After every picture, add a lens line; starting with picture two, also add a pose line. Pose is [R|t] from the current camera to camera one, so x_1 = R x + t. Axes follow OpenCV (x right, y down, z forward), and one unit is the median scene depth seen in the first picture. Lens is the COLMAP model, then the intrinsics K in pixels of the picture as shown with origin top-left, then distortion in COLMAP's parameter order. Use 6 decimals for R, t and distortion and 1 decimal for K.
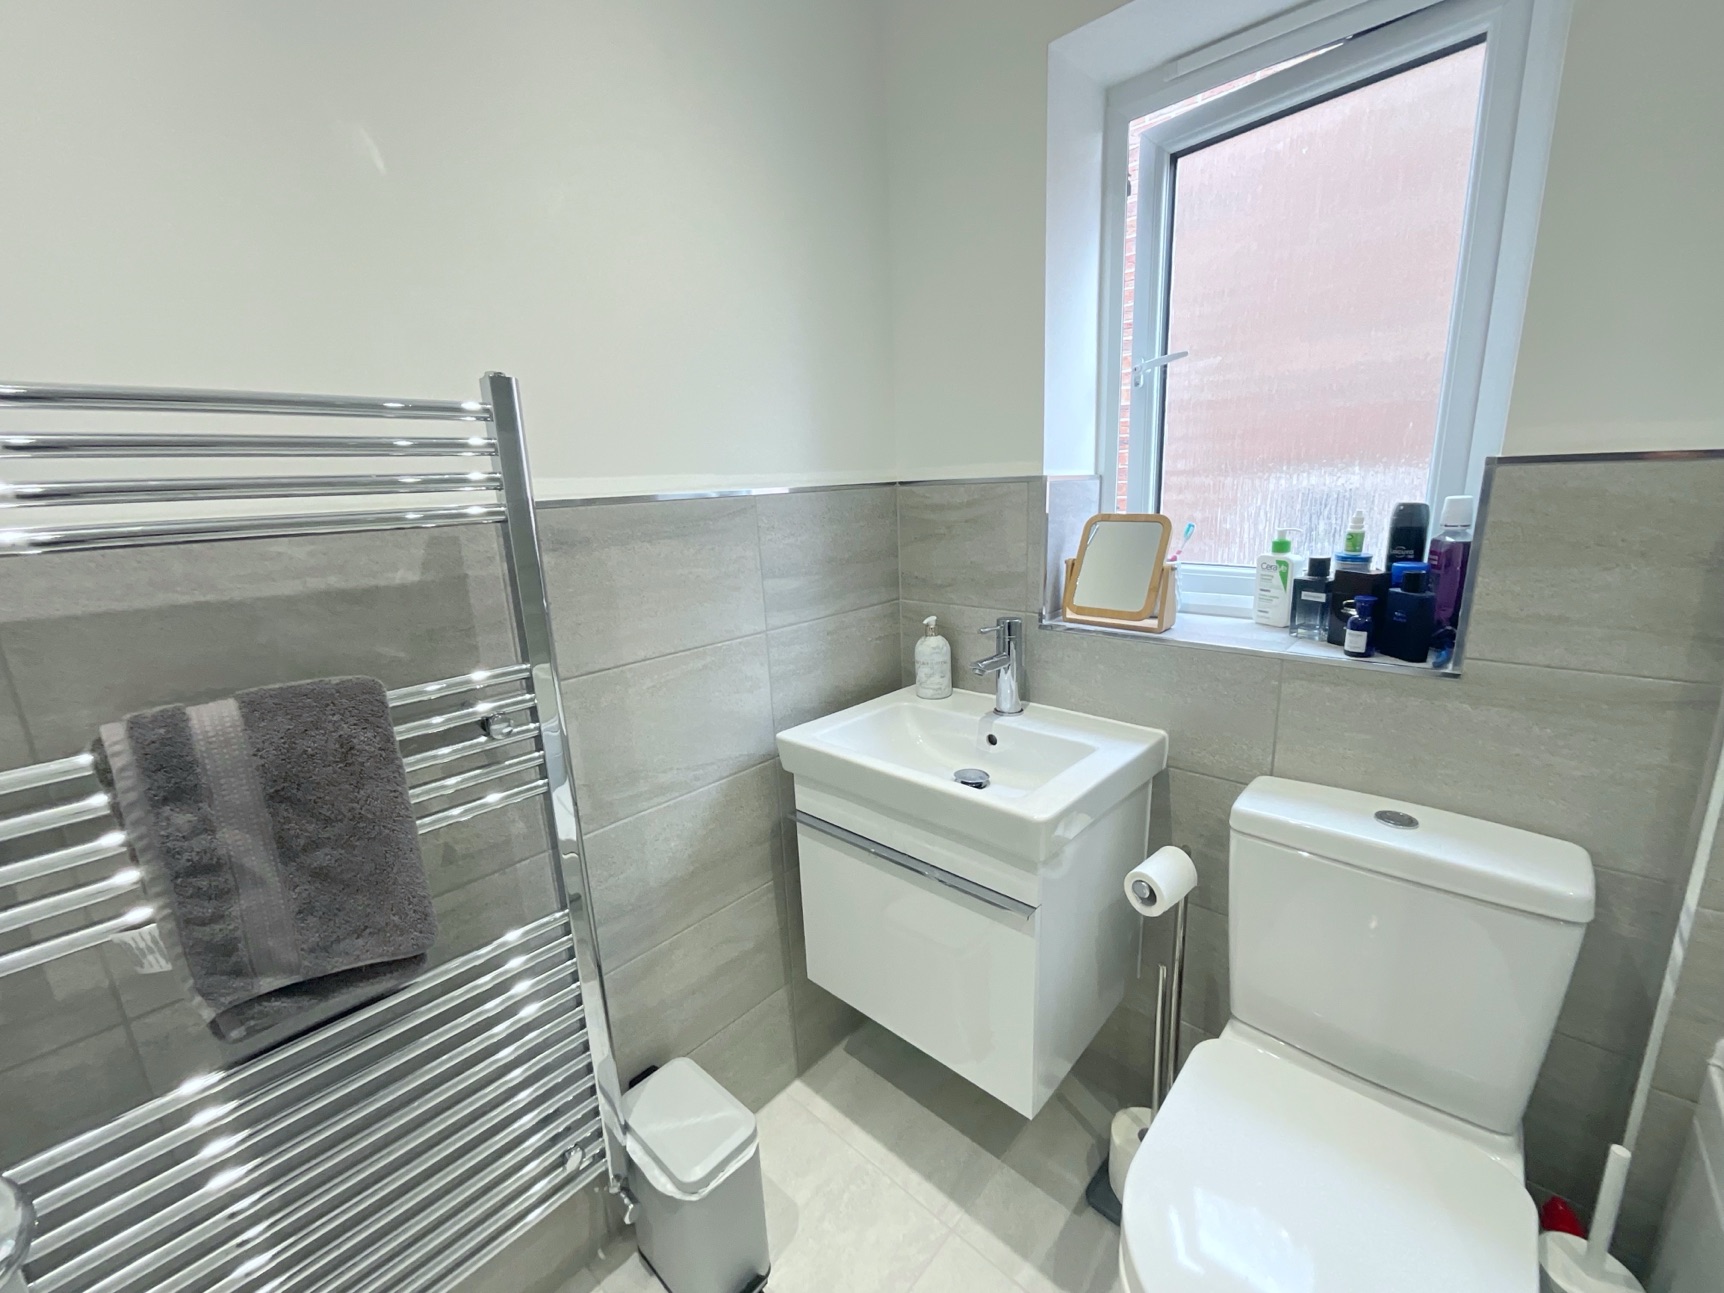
lens RADIAL K [[700.2, 0, 864.5], [0, 700.2, 642.5], [0, 0, 1]] dist [-0.004317, 0.003858]
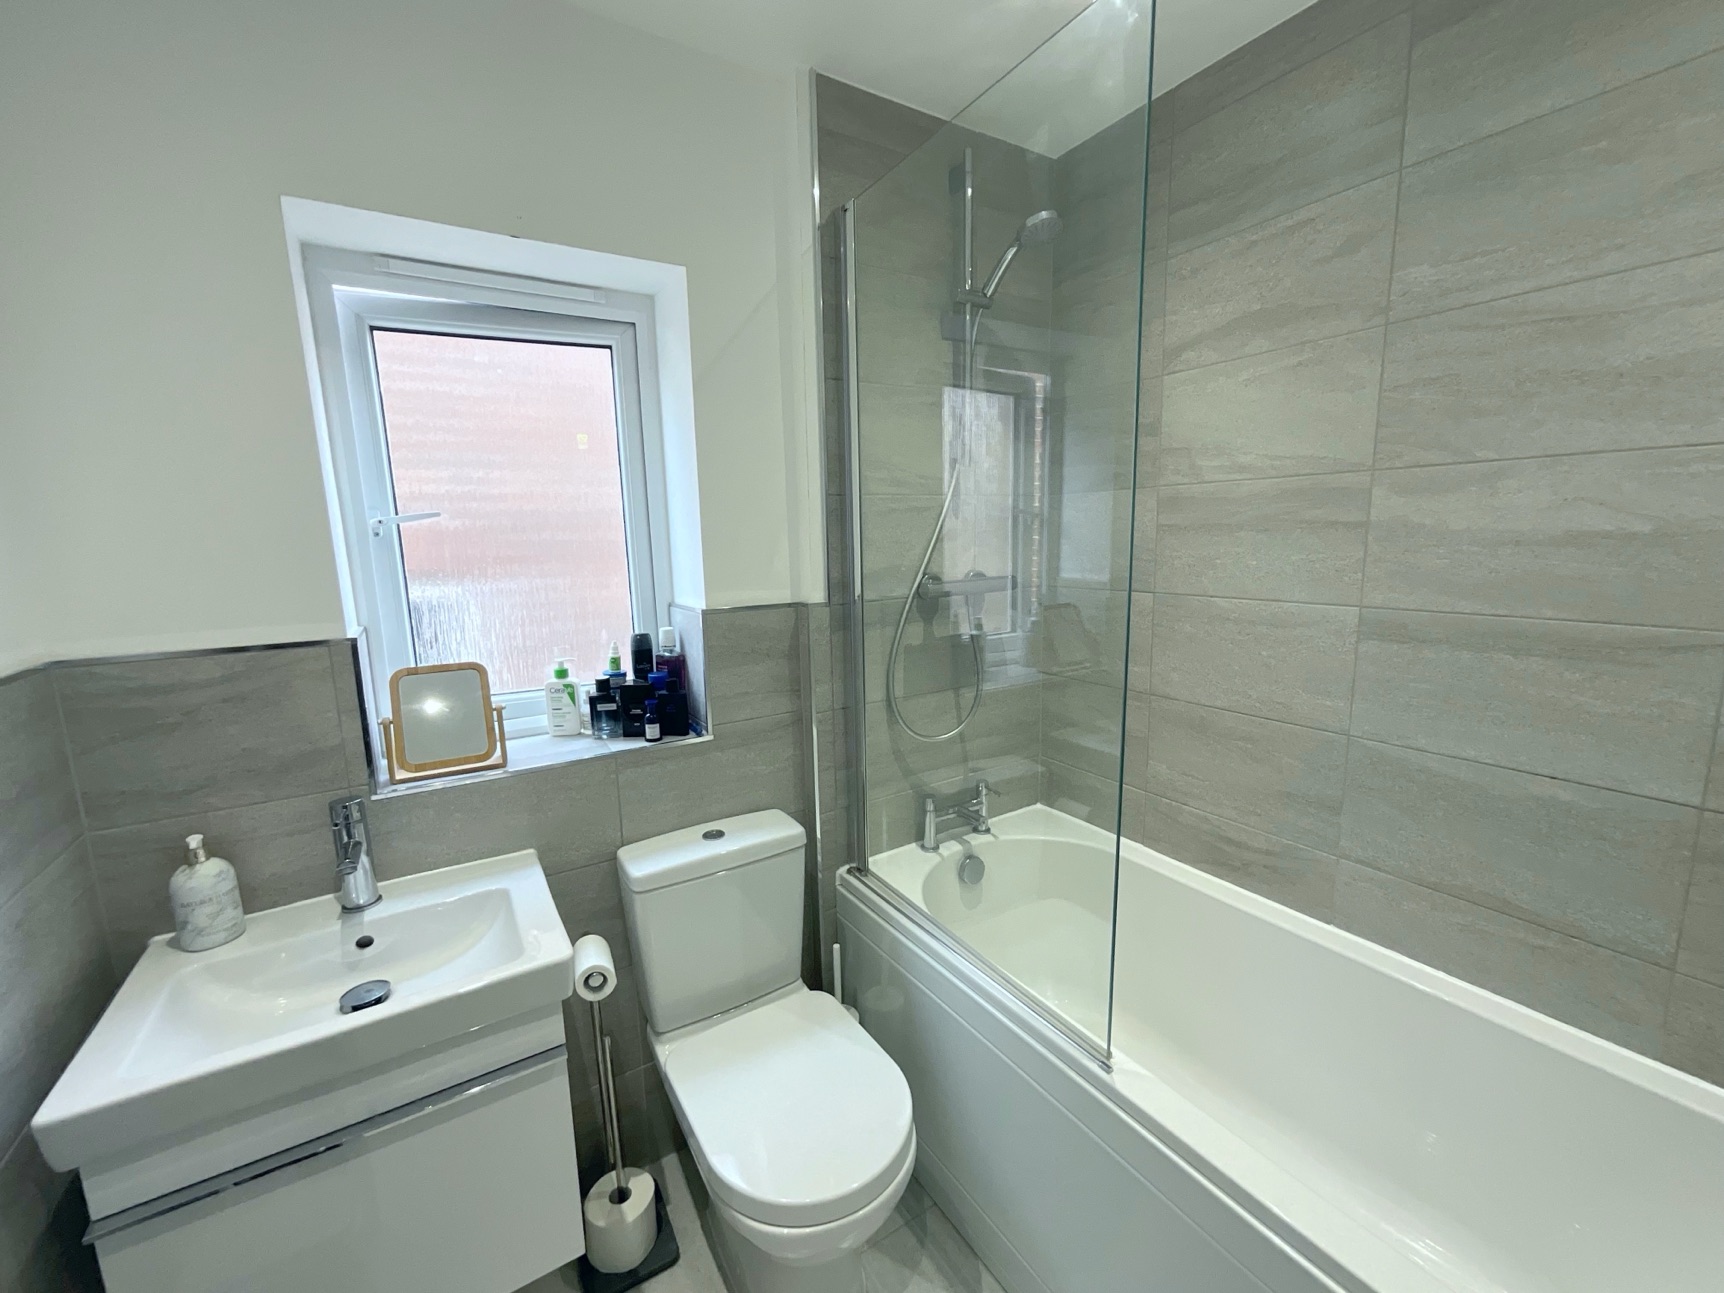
lens RADIAL K [[700.2, 0, 860.9], [0, 700.2, 653.1], [0, 0, 1]] dist [-0.004317, 0.003858]
pose [[0.269414, -0.125724, 0.954782, -0.460283], [0.231172, 0.970896, 0.062615, -0.126993], [-0.934867, 0.203849, 0.290637, 0.120702]]
